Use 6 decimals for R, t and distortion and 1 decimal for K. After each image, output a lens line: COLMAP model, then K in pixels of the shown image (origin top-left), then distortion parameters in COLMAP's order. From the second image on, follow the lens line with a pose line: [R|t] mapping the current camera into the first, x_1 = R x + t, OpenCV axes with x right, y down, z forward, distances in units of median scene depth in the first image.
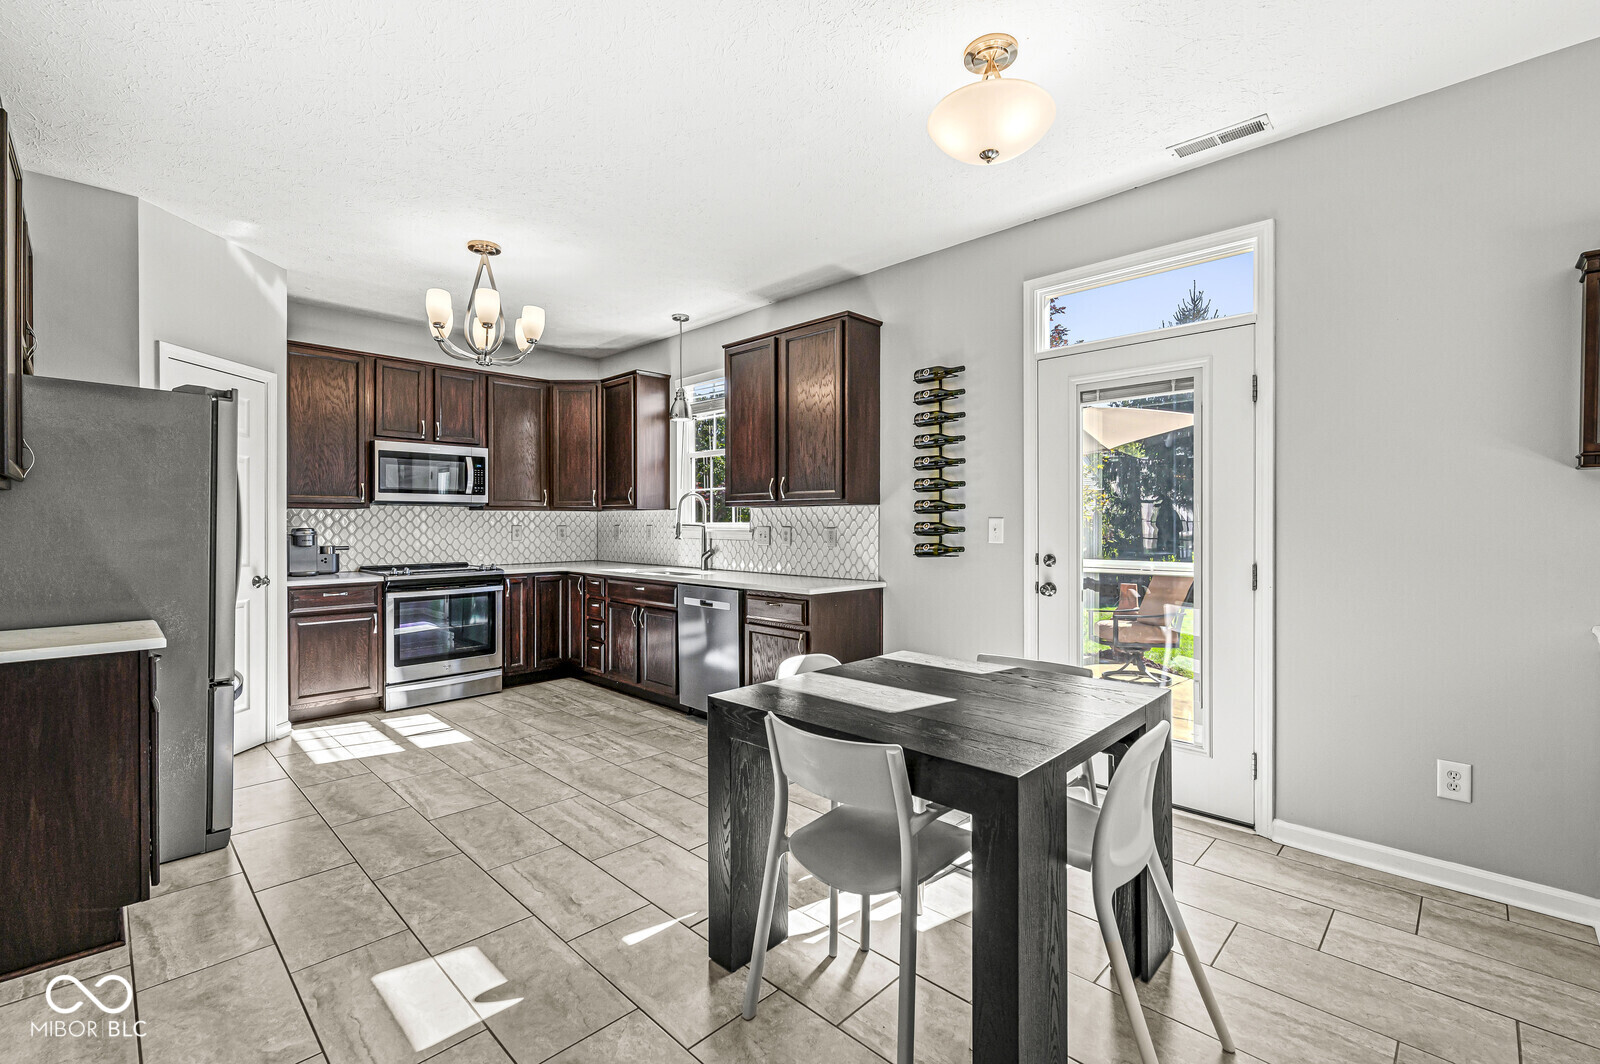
lens RADIAL K [[707.7, 0, 800.3], [0, 707.7, 519.7], [0, 0, 1]] dist [0.006883, -0.000084]
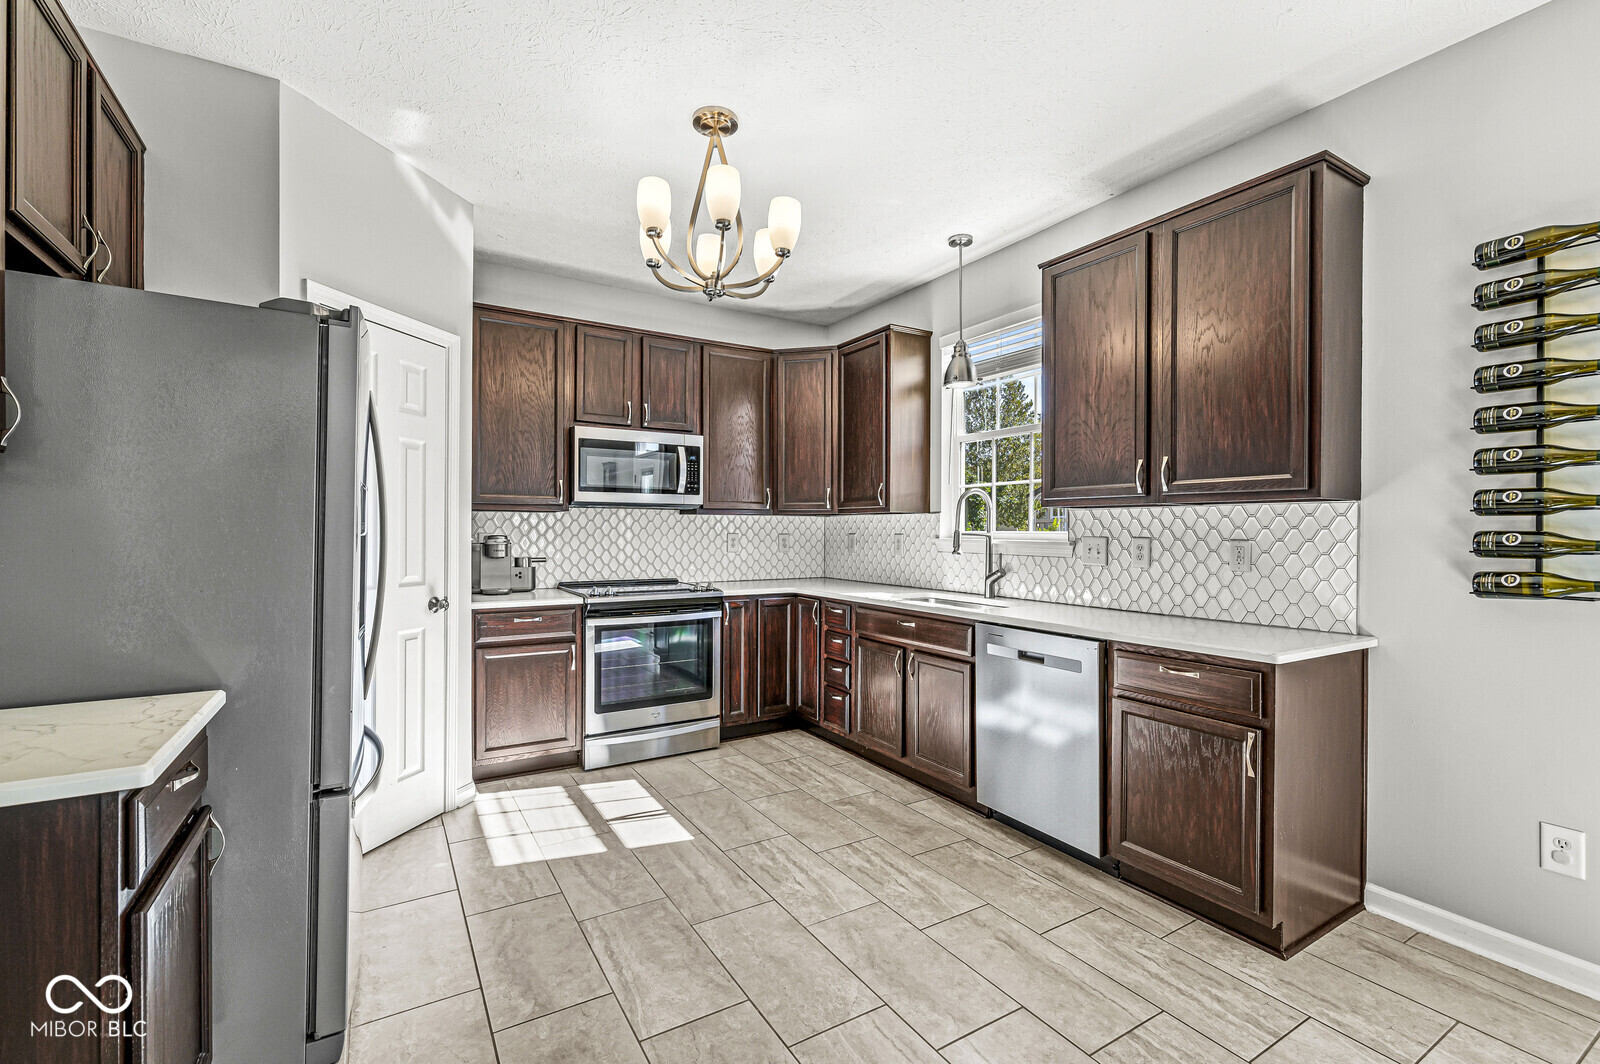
lens RADIAL K [[707.7, 0, 797.5], [0, 707.7, 524.0], [0, 0, 1]] dist [0.006883, -0.000084]
pose [[0.968969, 0.002032, -0.247175, -0.169125], [-0.003613, 0.999976, -0.005941, 0.002502], [0.247157, 0.006650, 0.968953, 0.308281]]
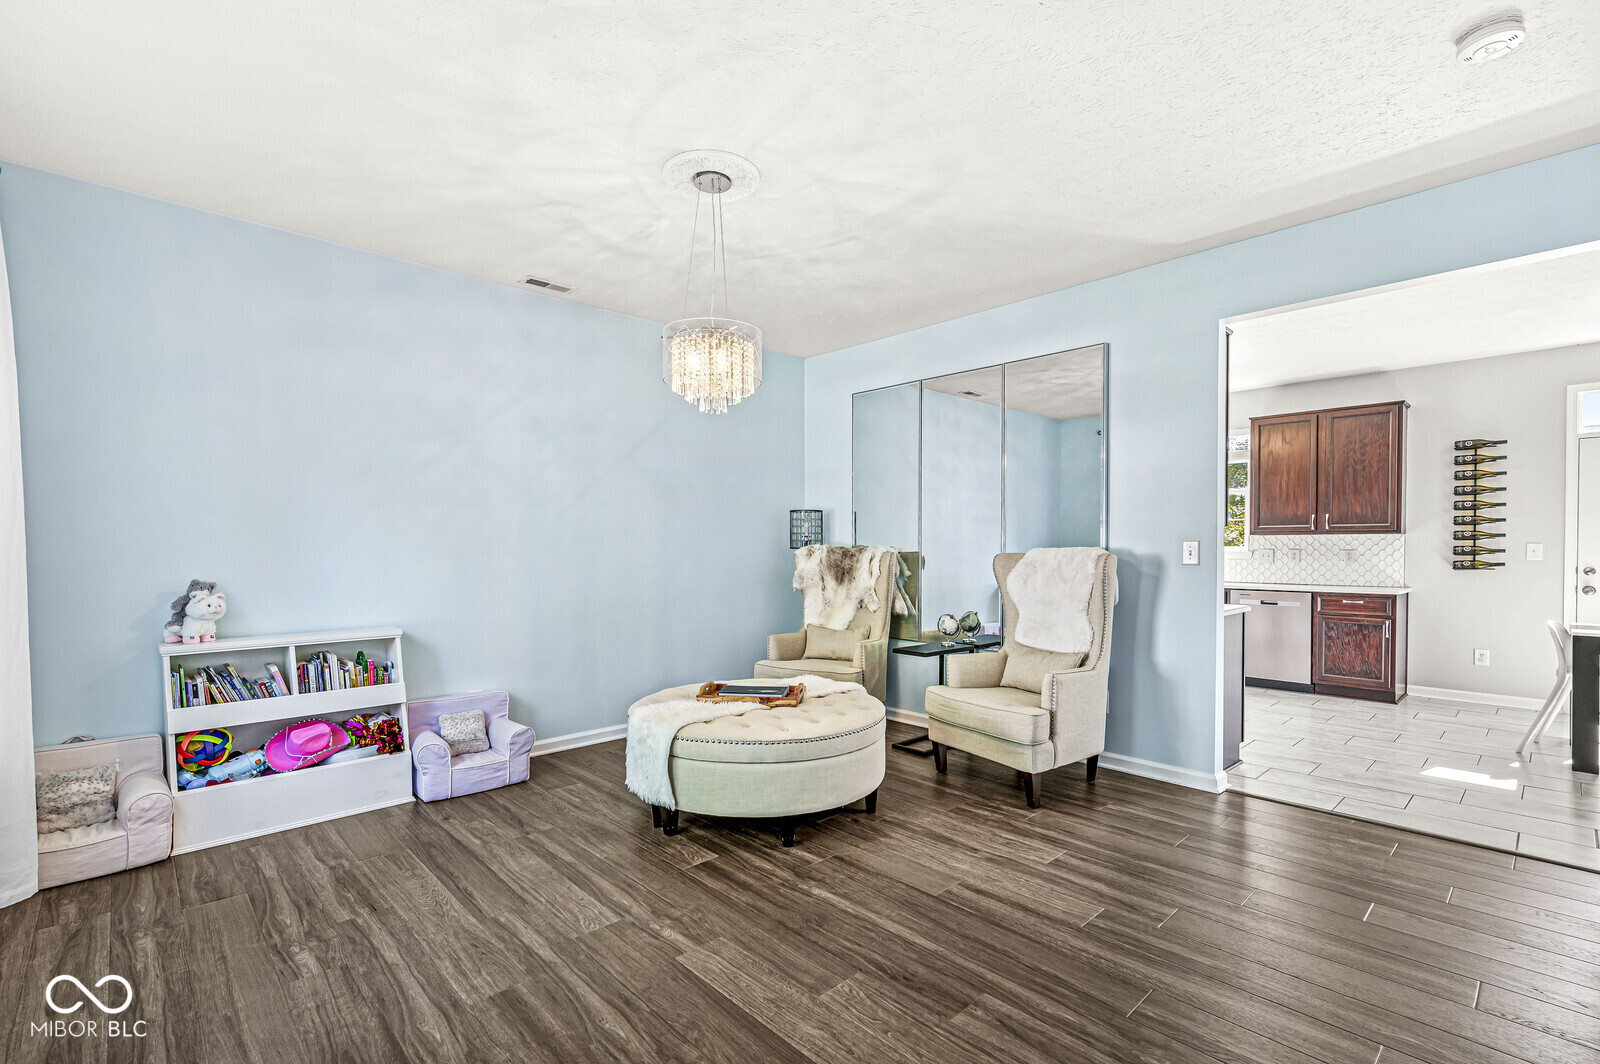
lens RADIAL K [[707.7, 0, 804.7], [0, 707.7, 544.9], [0, 0, 1]] dist [0.006883, -0.000084]
pose [[0.998457, 0.002704, -0.055472, -0.936661], [-0.002642, 0.999996, 0.001189, 0.002648], [0.055475, -0.001040, 0.998460, -0.460957]]
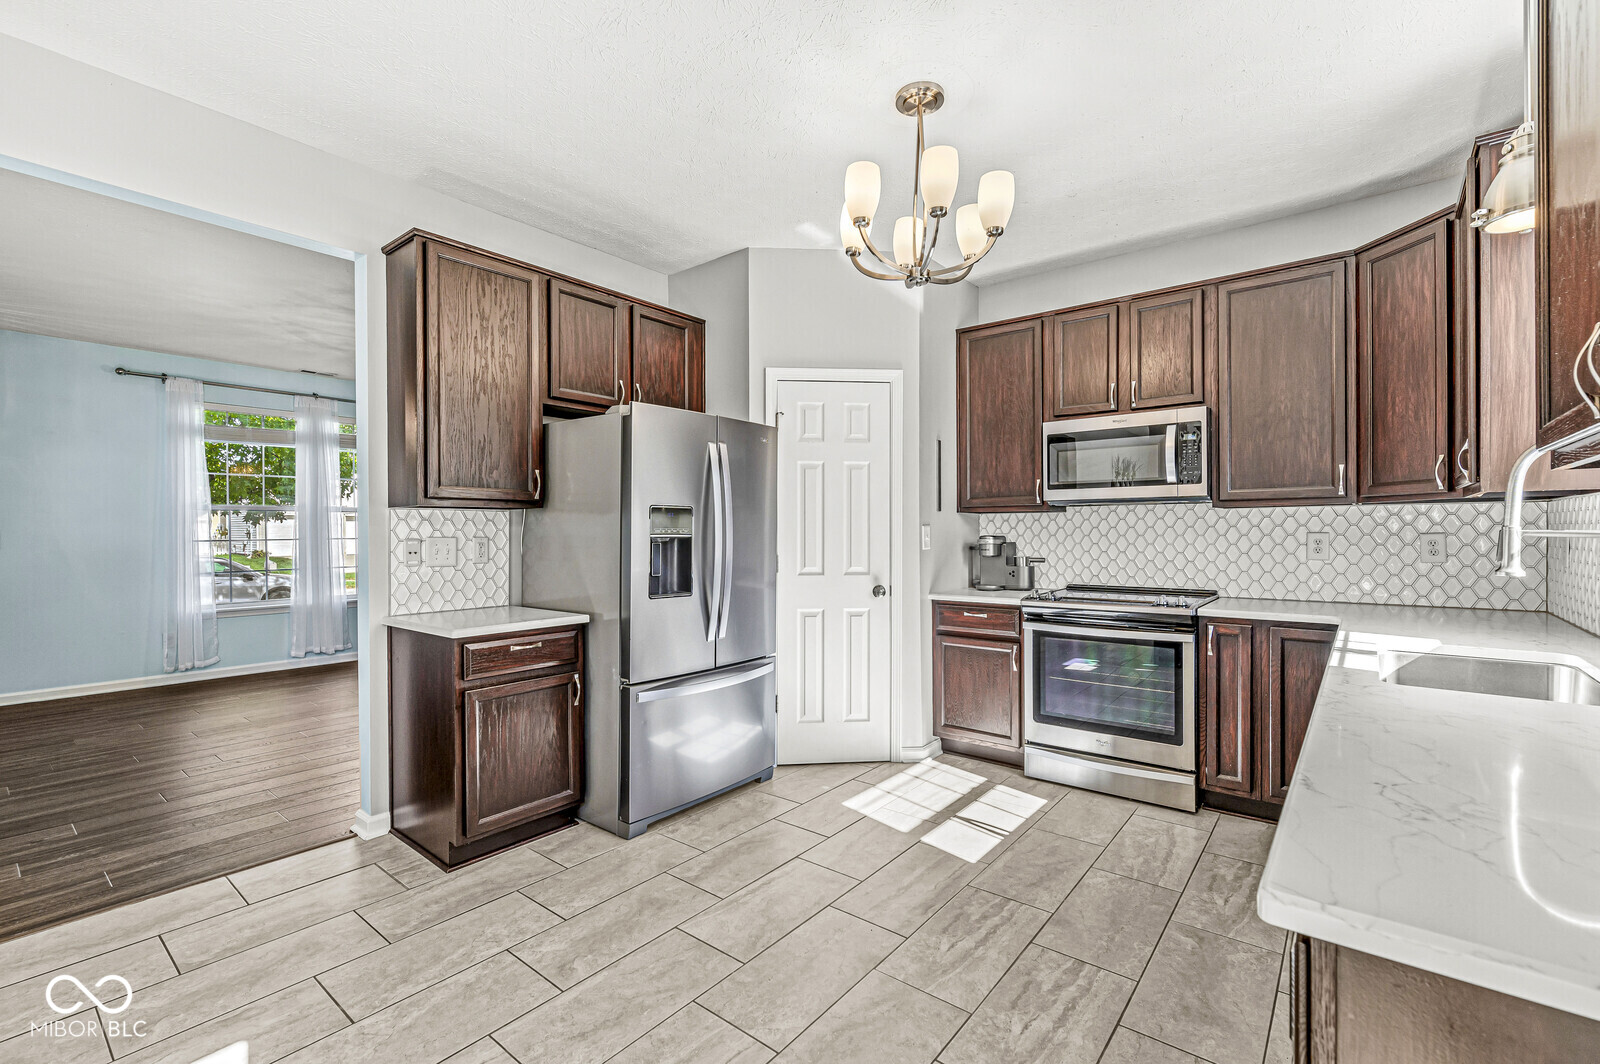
lens RADIAL K [[707.7, 0, 794.5], [0, 707.7, 528.1], [0, 0, 1]] dist [0.006883, -0.000084]
pose [[0.090065, -0.000633, -0.995936, 0.158232], [0.009245, 0.999957, 0.000201, 0.000454], [0.995893, -0.009225, 0.090067, 0.702683]]
